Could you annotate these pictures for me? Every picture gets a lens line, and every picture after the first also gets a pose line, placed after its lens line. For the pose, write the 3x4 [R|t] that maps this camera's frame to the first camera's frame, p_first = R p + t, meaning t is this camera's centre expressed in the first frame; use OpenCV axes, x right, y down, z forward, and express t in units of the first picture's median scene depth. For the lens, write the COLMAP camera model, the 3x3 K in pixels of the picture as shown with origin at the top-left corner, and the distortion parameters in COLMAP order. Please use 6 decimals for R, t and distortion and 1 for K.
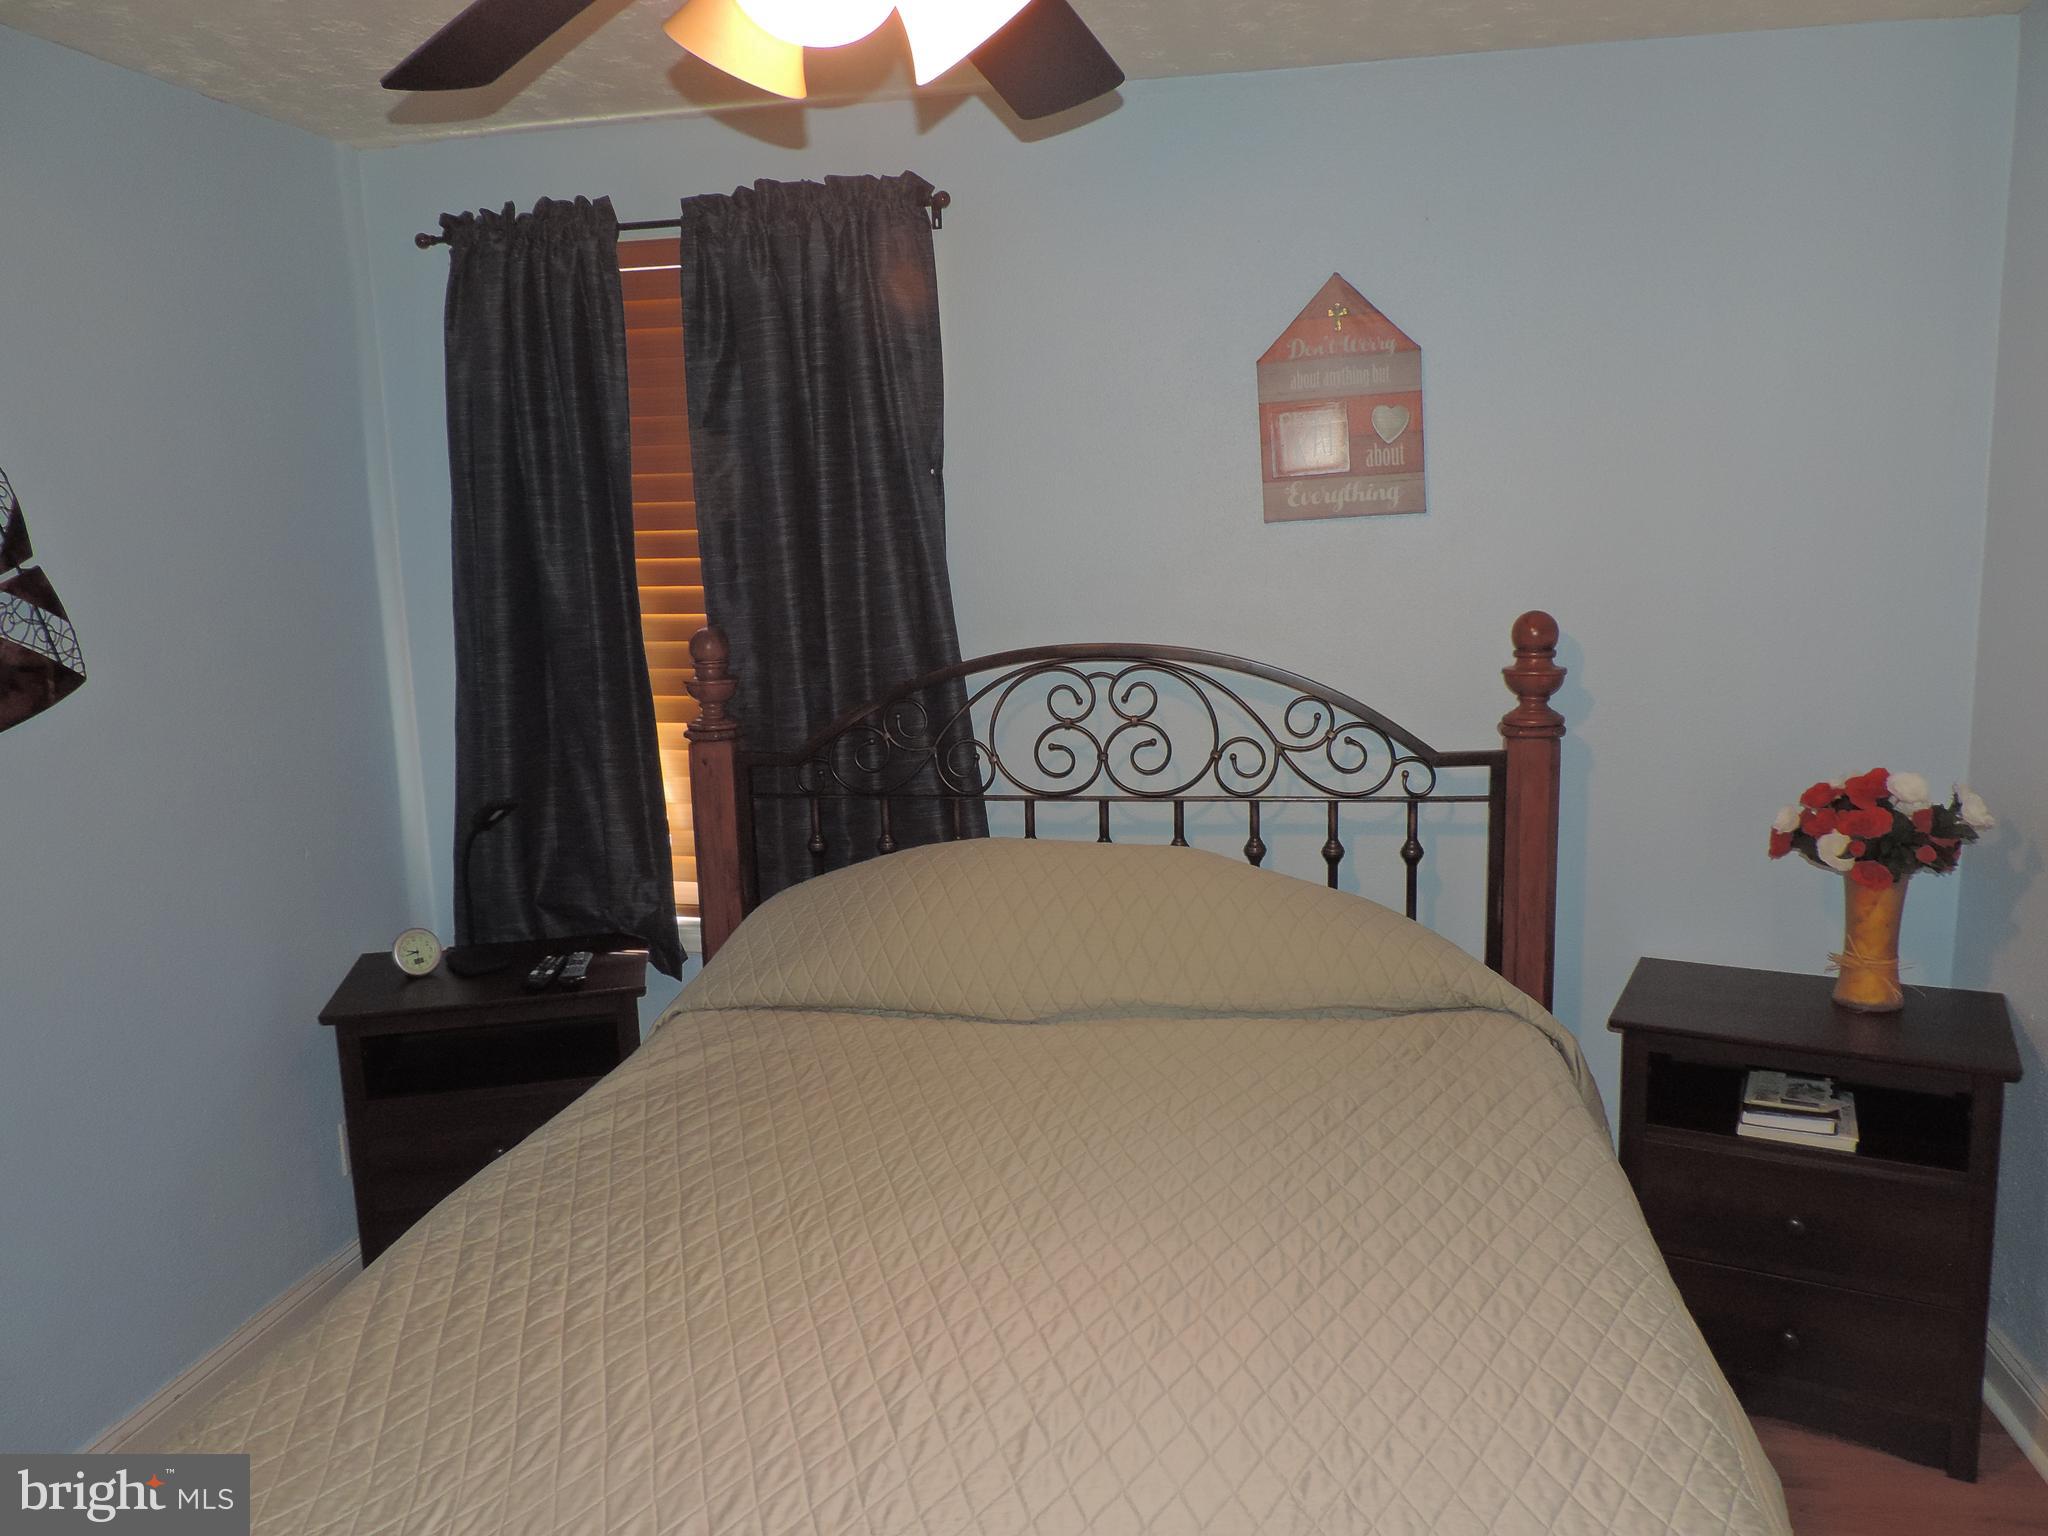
lens RADIAL K [[1452.1, 0, 1025.5], [0, 1452.1, 762.0], [0, 0, 1]] dist [-0.020479, -0.001560]
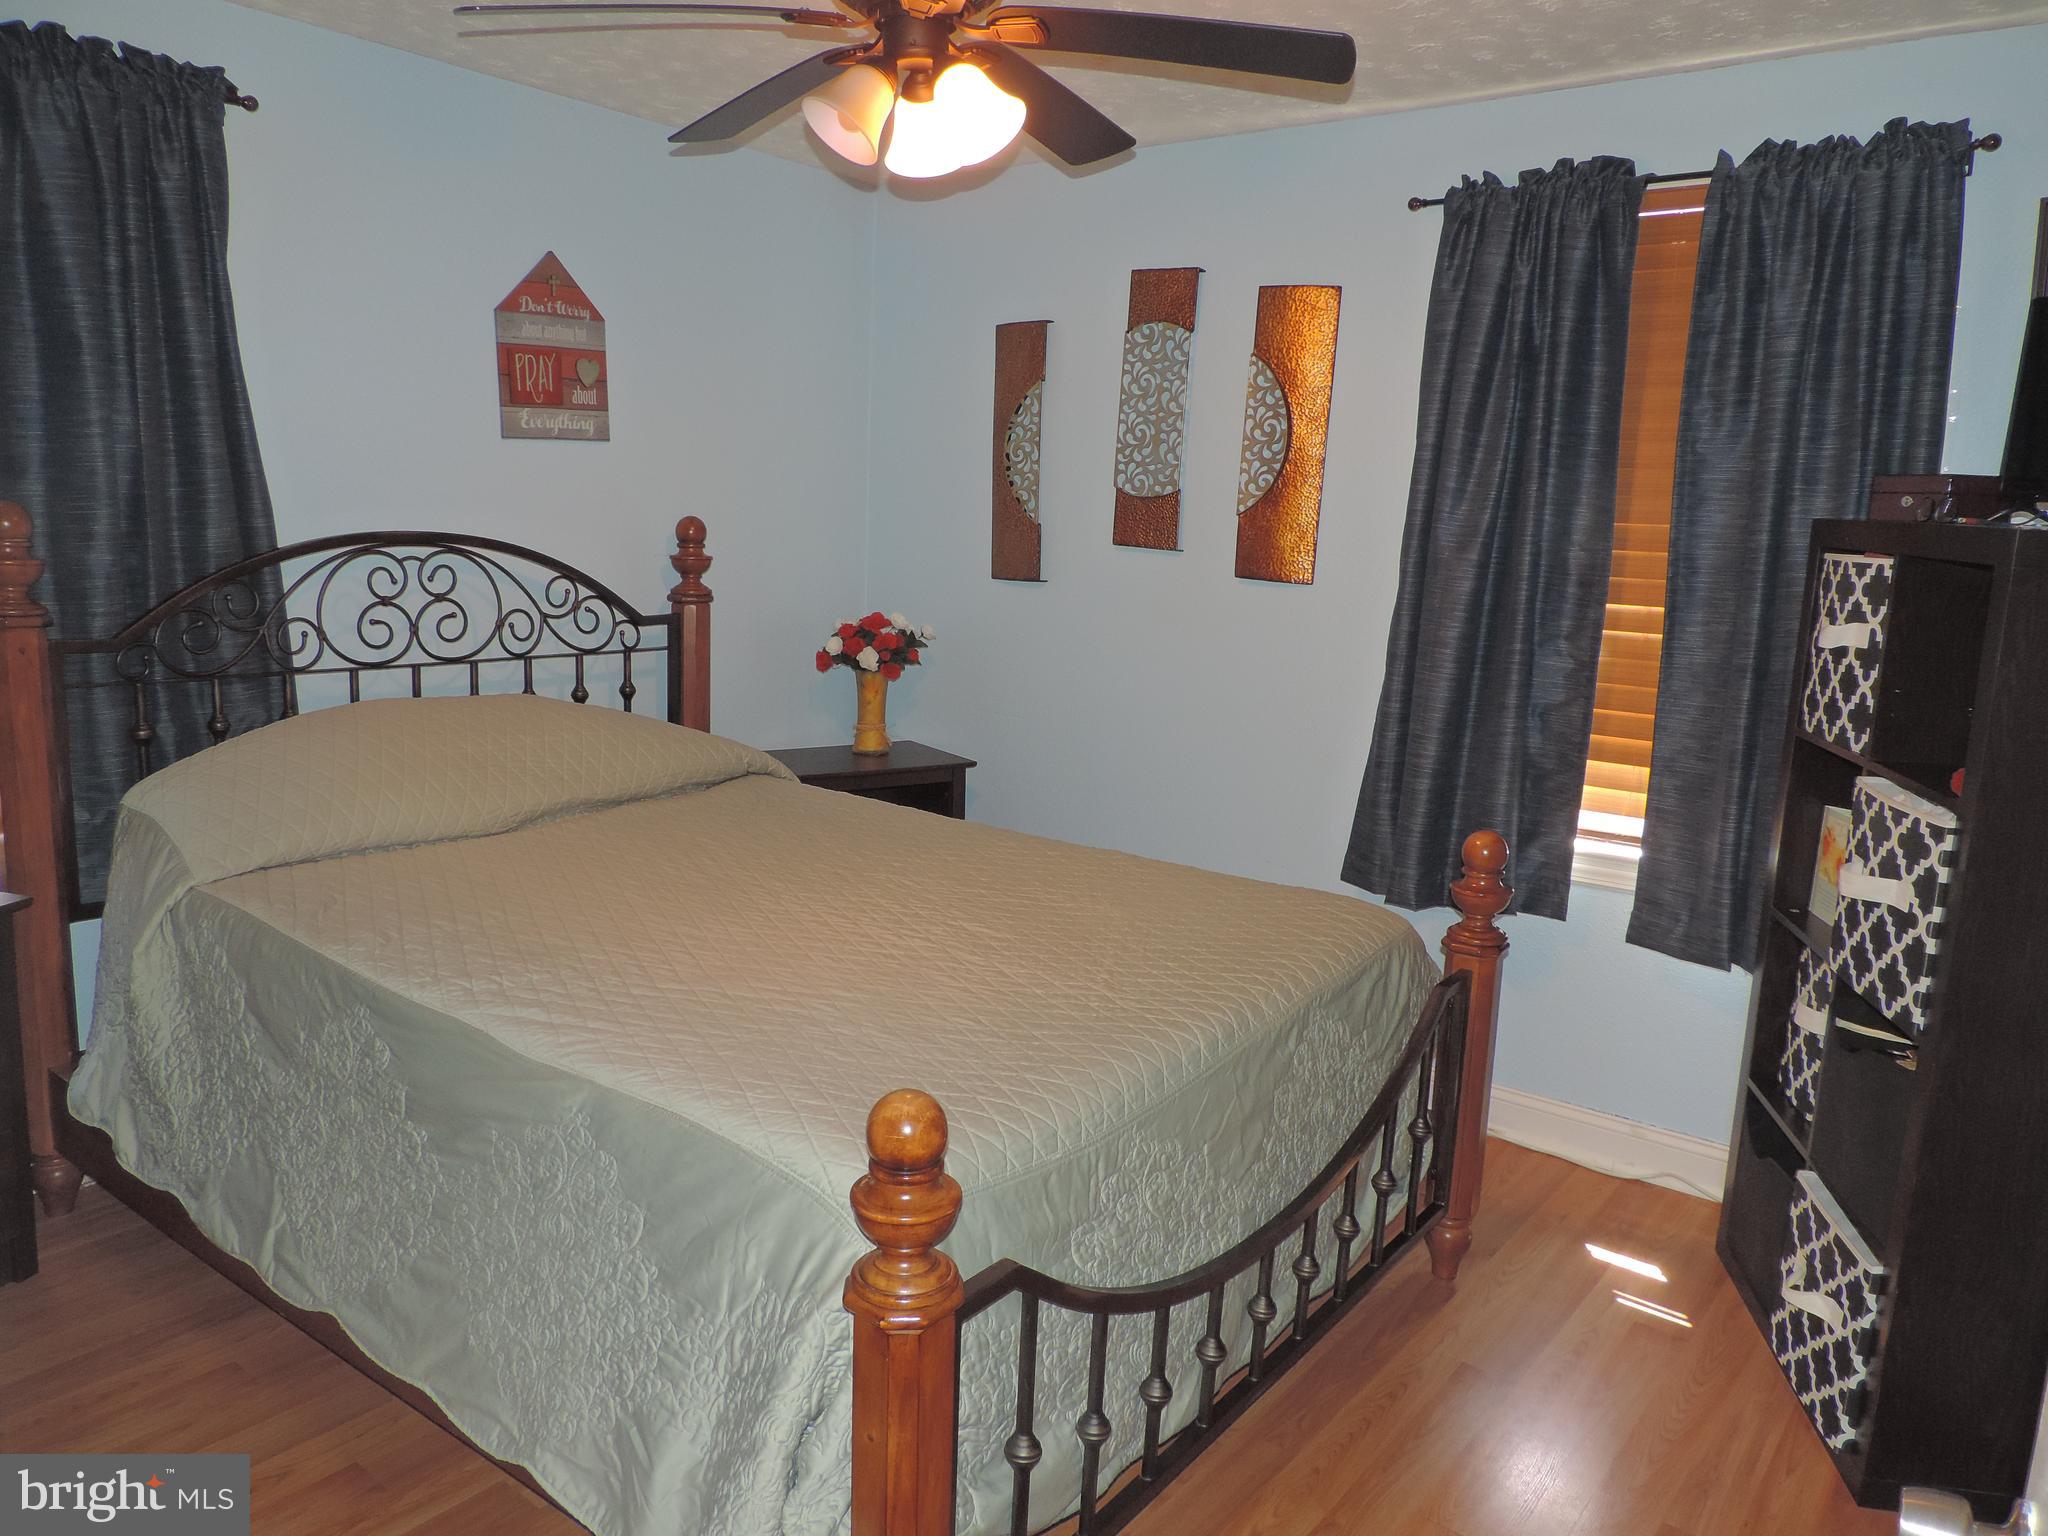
lens RADIAL K [[1452.1, 0, 1028.9], [0, 1452.1, 771.1], [0, 0, 1]] dist [-0.020479, -0.001560]
pose [[0.449980, -0.111776, 0.886016, -0.786101], [0.088854, 0.992817, 0.080124, 0.061880], [-0.888607, 0.042672, 0.456680, 0.037554]]
